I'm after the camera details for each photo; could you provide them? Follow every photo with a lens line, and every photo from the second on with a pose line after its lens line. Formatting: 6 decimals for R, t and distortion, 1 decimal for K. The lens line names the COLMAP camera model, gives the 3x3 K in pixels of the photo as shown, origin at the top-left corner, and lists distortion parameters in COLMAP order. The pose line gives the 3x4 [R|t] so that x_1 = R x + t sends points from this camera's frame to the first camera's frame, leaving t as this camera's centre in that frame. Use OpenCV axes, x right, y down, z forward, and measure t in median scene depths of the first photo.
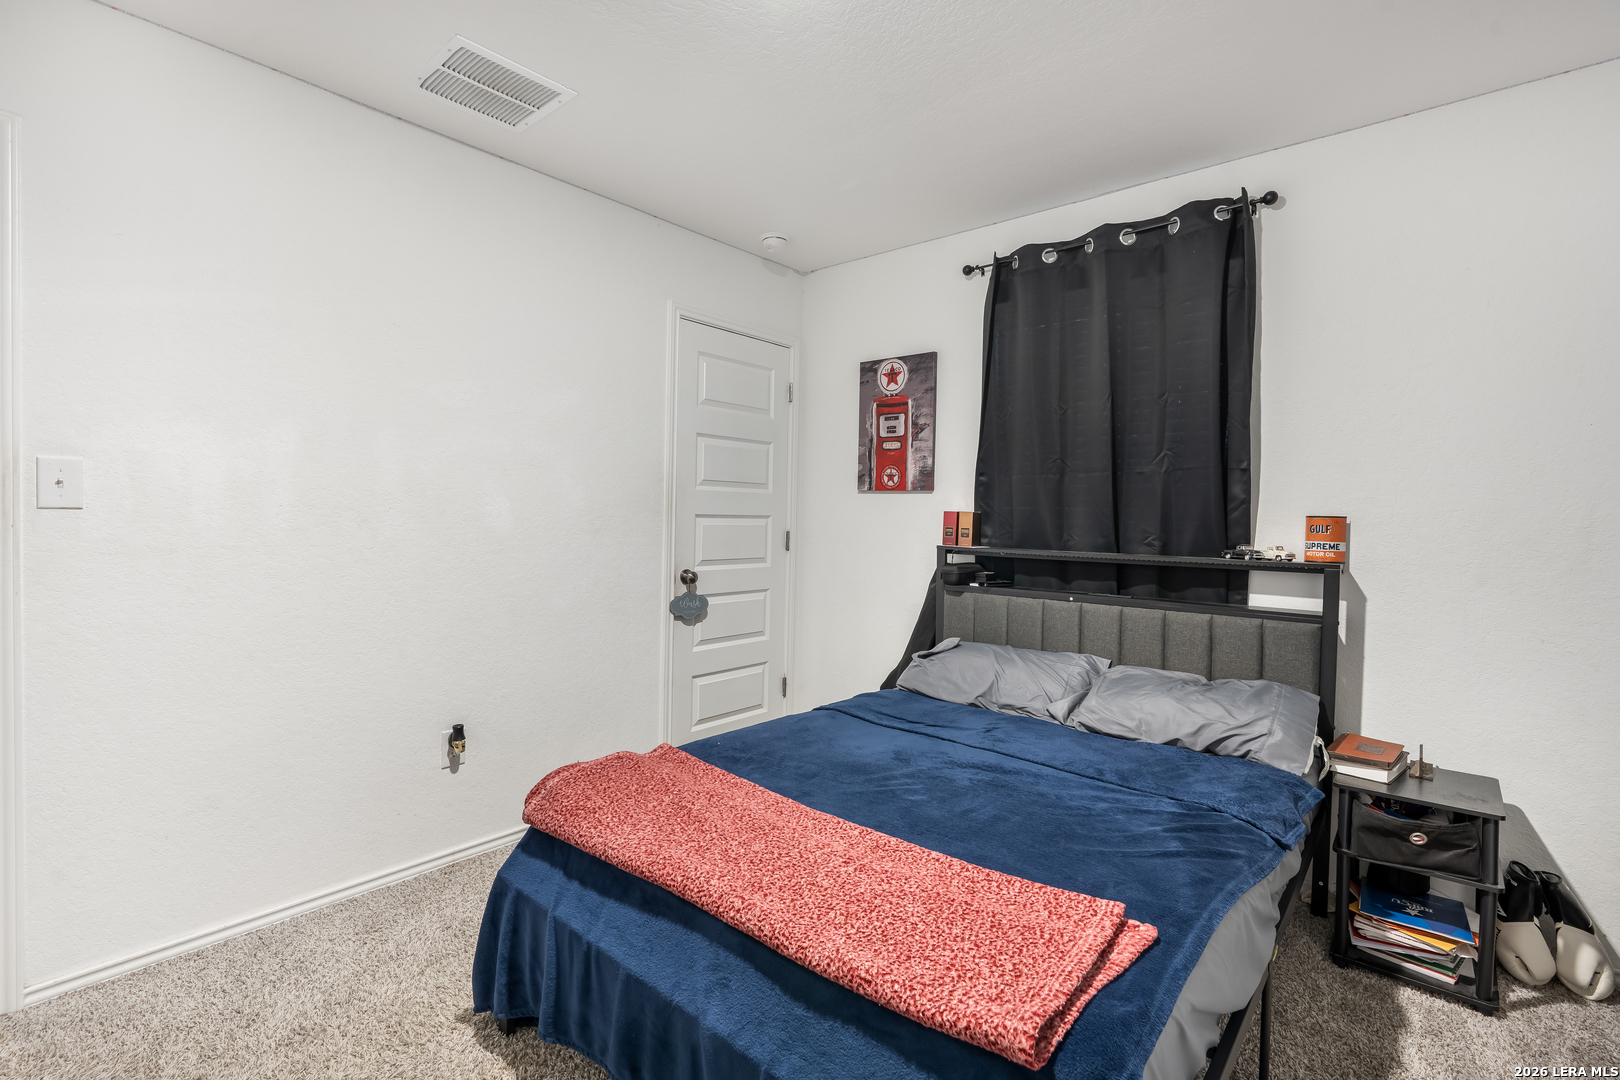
lens RADIAL K [[737.7, 0, 797.5], [0, 737.7, 529.8], [0, 0, 1]] dist [-0.009407, -0.000186]
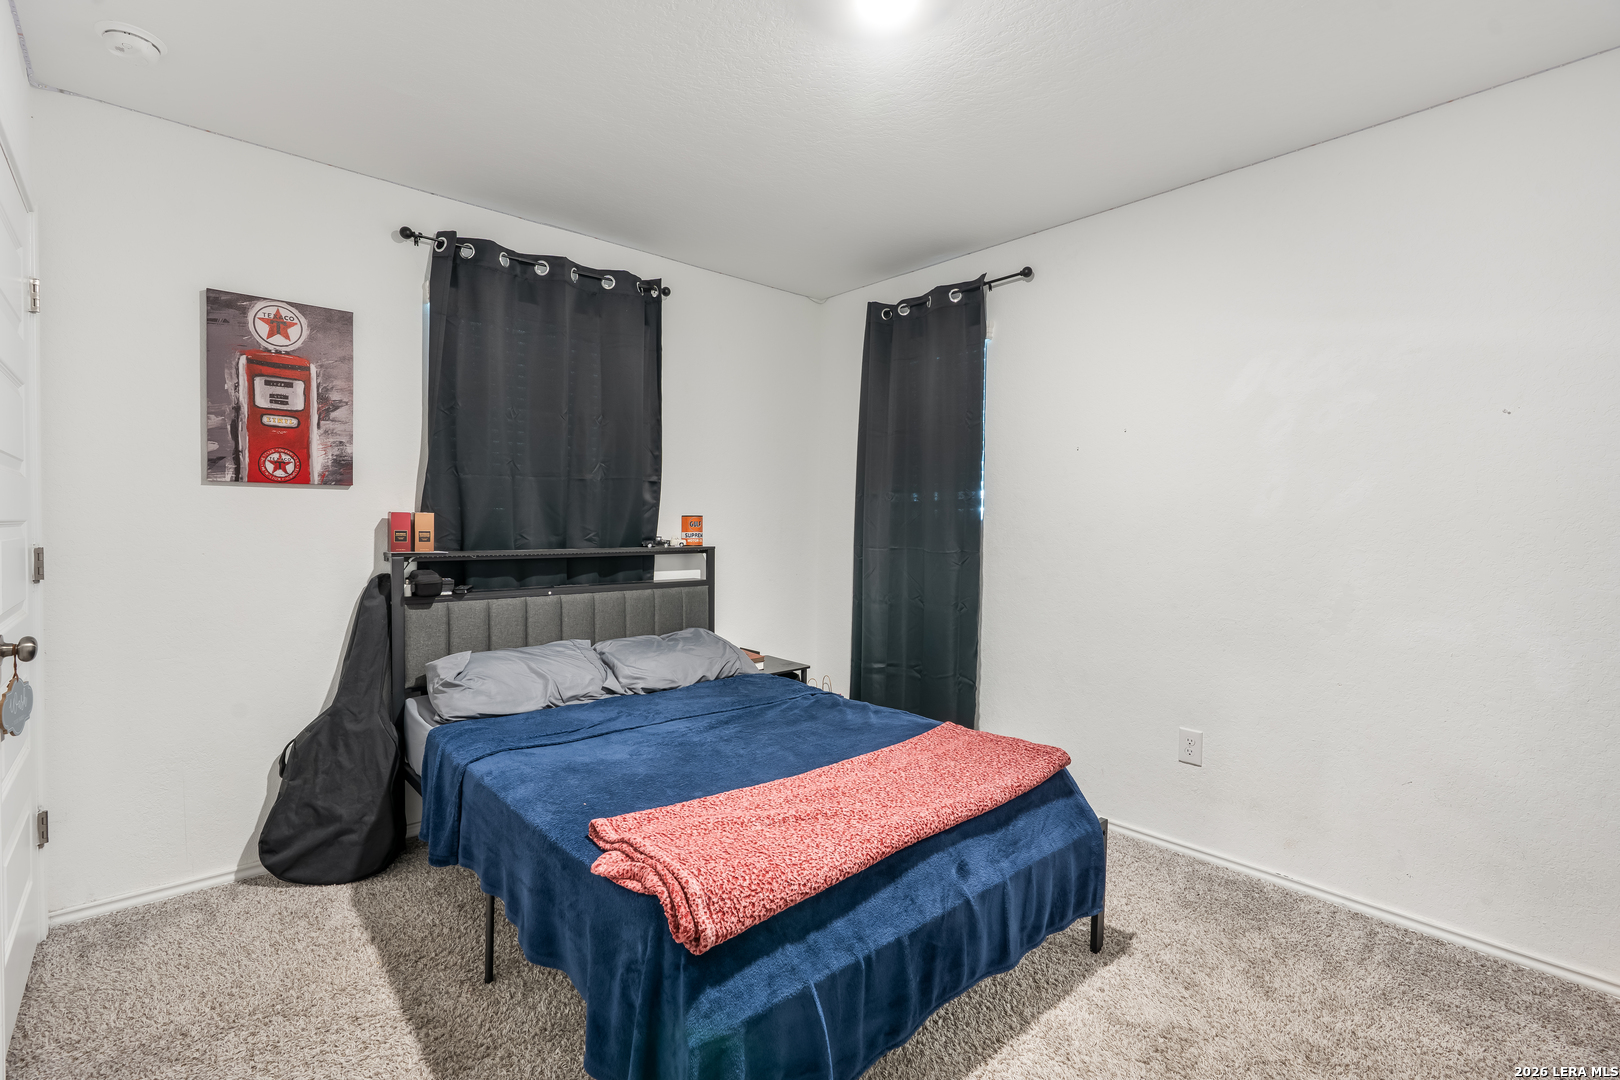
lens RADIAL K [[737.7, 0, 797.2], [0, 737.7, 537.9], [0, 0, 1]] dist [-0.009407, -0.000186]
pose [[0.124389, -0.041454, 0.991367, -0.548151], [0.016230, 0.999078, 0.039740, -0.020542], [-0.992101, 0.011147, 0.124947, 0.417529]]
